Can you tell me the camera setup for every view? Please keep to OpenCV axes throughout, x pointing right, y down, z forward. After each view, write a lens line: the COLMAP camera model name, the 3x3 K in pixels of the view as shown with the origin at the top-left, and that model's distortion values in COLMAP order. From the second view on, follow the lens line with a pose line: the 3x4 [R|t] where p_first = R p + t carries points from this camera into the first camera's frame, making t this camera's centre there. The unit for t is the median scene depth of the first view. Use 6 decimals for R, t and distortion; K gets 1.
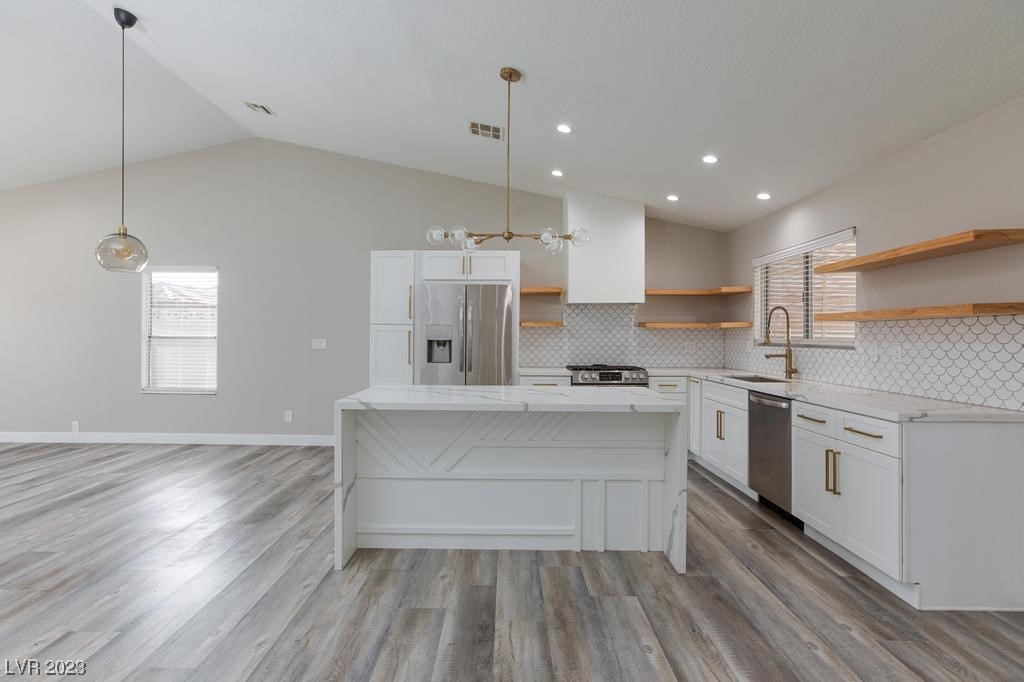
lens RADIAL K [[520.1, 0, 504.4], [0, 520.1, 336.3], [0, 0, 1]] dist [0.000173, 0.000983]
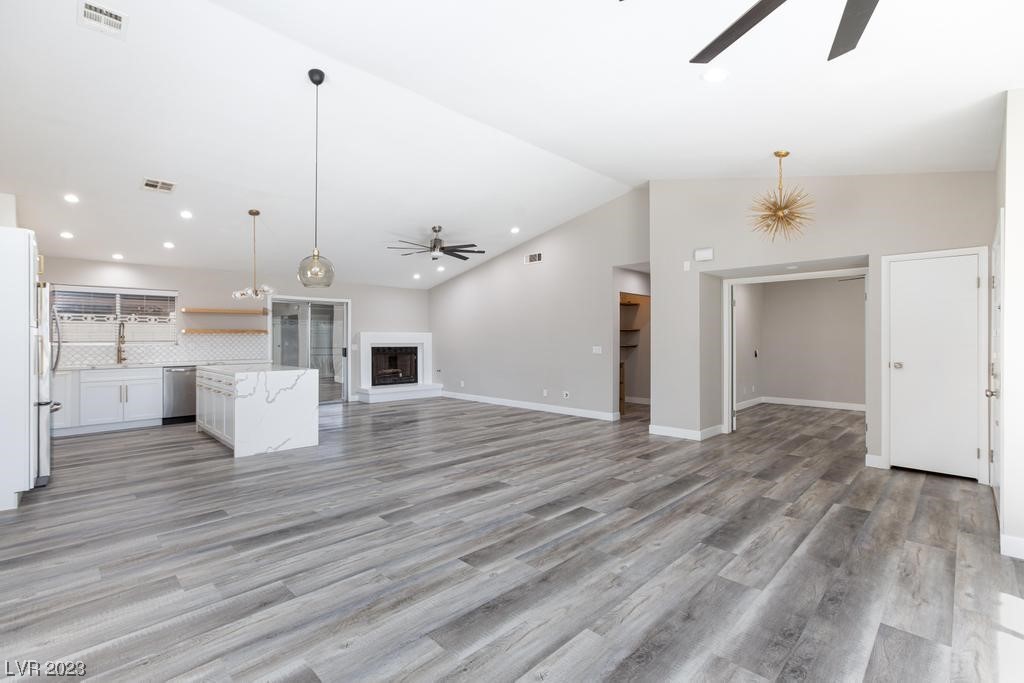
lens RADIAL K [[465.1, 0, 507.5], [0, 465.1, 338.8], [0, 0, 1]] dist [-0.056799, 0.039195]
pose [[-0.711437, -0.002497, 0.702746, -1.236871], [0.001980, 0.999983, 0.005558, -0.006510], [-0.702747, 0.005346, -0.711419, 0.995601]]
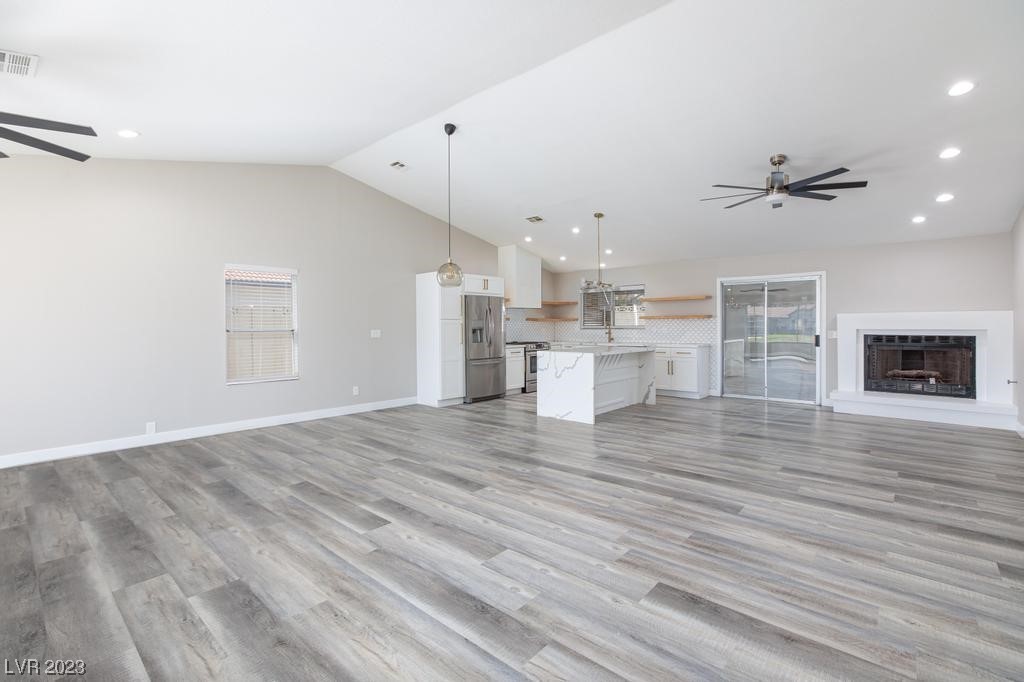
lens RADIAL K [[467.7, 0, 505.2], [0, 467.7, 332.4], [0, 0, 1]] dist [-0.033240, 0.017642]
pose [[0.659586, -0.018398, 0.751404, -1.177644], [0.011354, 0.999830, 0.014513, -0.000922], [-0.751544, -0.001041, 0.659683, -0.048360]]
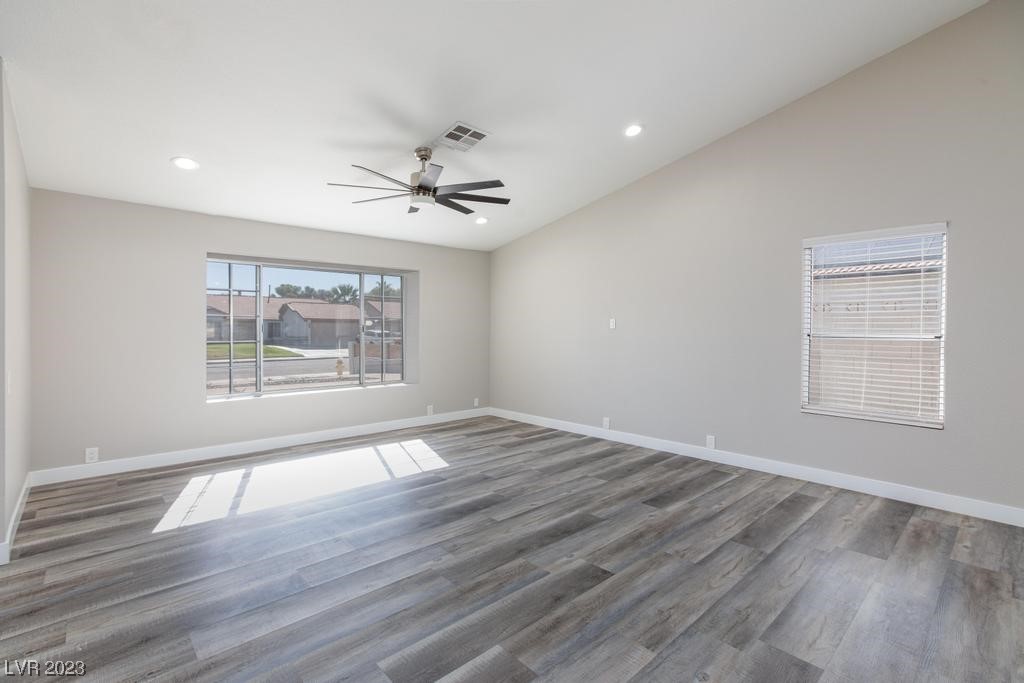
lens RADIAL K [[467.7, 0, 505.2], [0, 467.7, 332.9], [0, 0, 1]] dist [-0.033240, 0.017642]
pose [[0.674888, 0.002880, -0.737914, -0.574618], [-0.002579, 0.999995, 0.001545, 0.003224], [0.737915, 0.000861, 0.674893, 0.283301]]
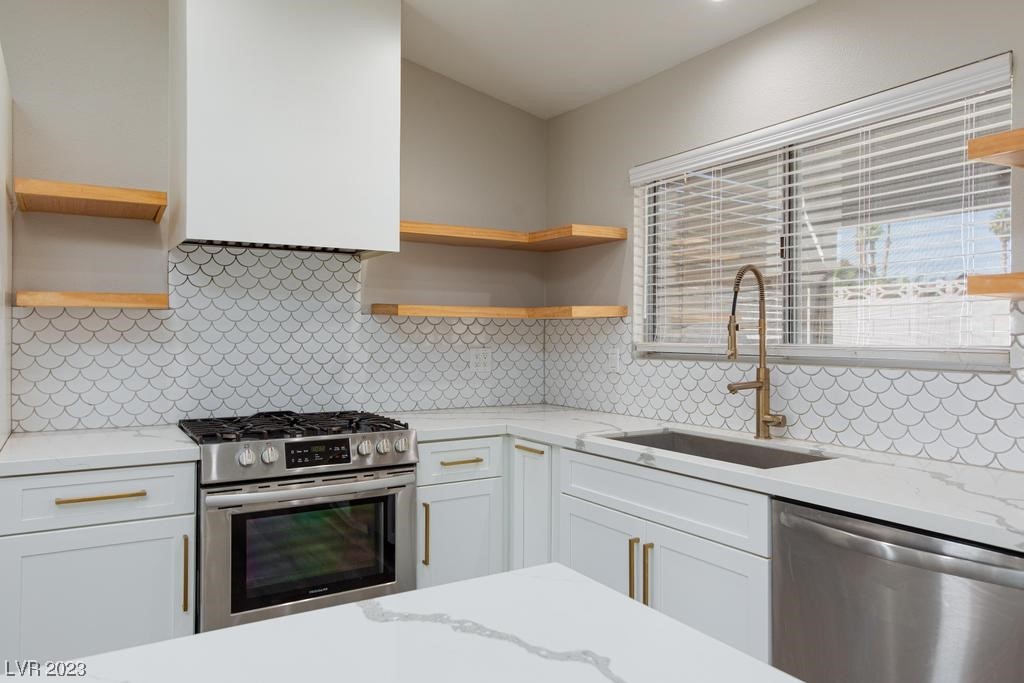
lens RADIAL K [[706.5, 0, 512.5], [0, 706.5, 338.0], [0, 0, 1]] dist [-0.000122, 0.000056]
pose [[0.845660, -0.001721, 0.533719, 0.060986], [0.000425, 0.999997, 0.002553, -0.001165], [-0.533722, -0.001932, 0.845658, 0.532132]]
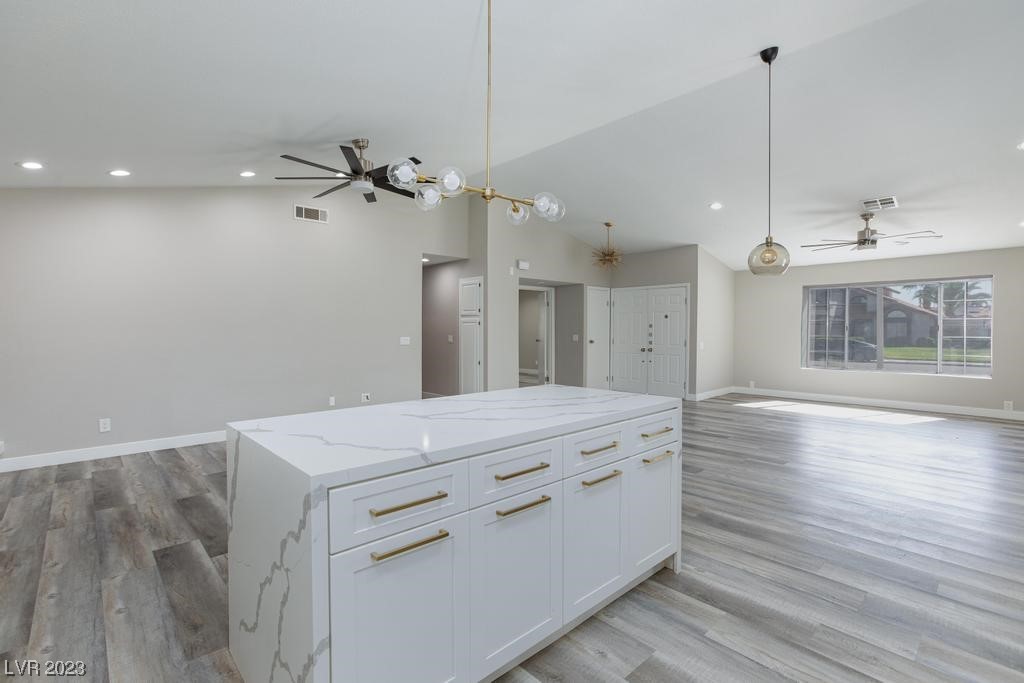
lens RADIAL K [[467.7, 0, 505.2], [0, 467.7, 332.9], [0, 0, 1]] dist [-0.033240, 0.017642]
pose [[-0.731657, 0.007574, -0.681631, 0.273085], [-0.004544, 0.999862, 0.015987, -0.006969], [0.681658, 0.014795, -0.731522, 0.944563]]
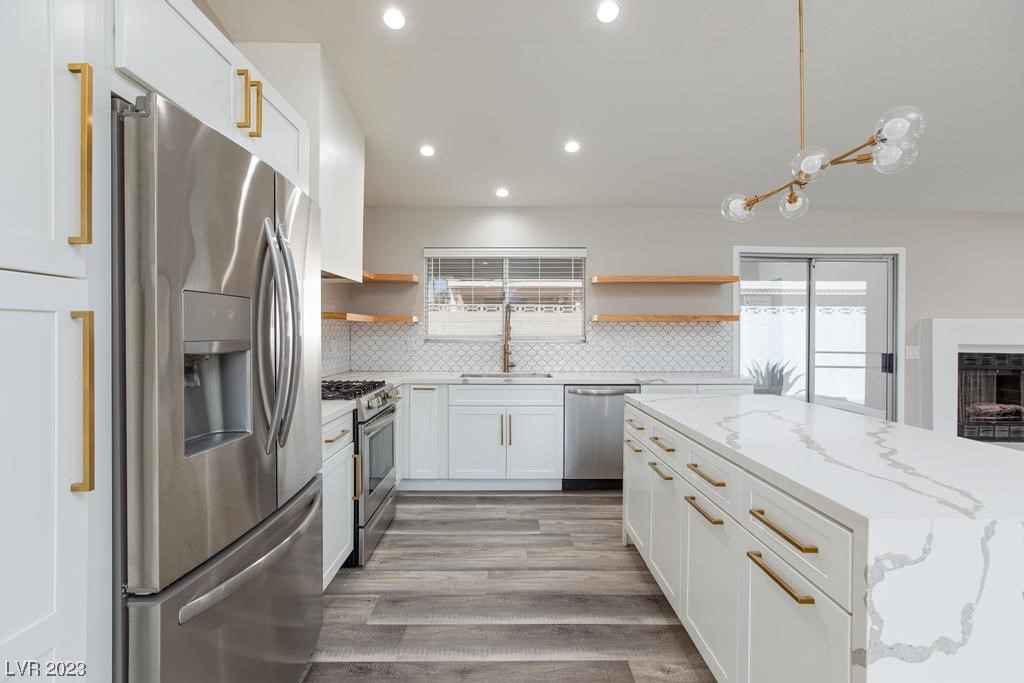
lens RADIAL K [[467.7, 0, 505.2], [0, 467.7, 332.9], [0, 0, 1]] dist [-0.033240, 0.017642]
pose [[-0.005055, -0.003584, 0.999981, -0.345592], [-0.000074, 0.999994, 0.003583, -0.002262], [-0.999987, -0.000056, -0.005055, 0.855460]]
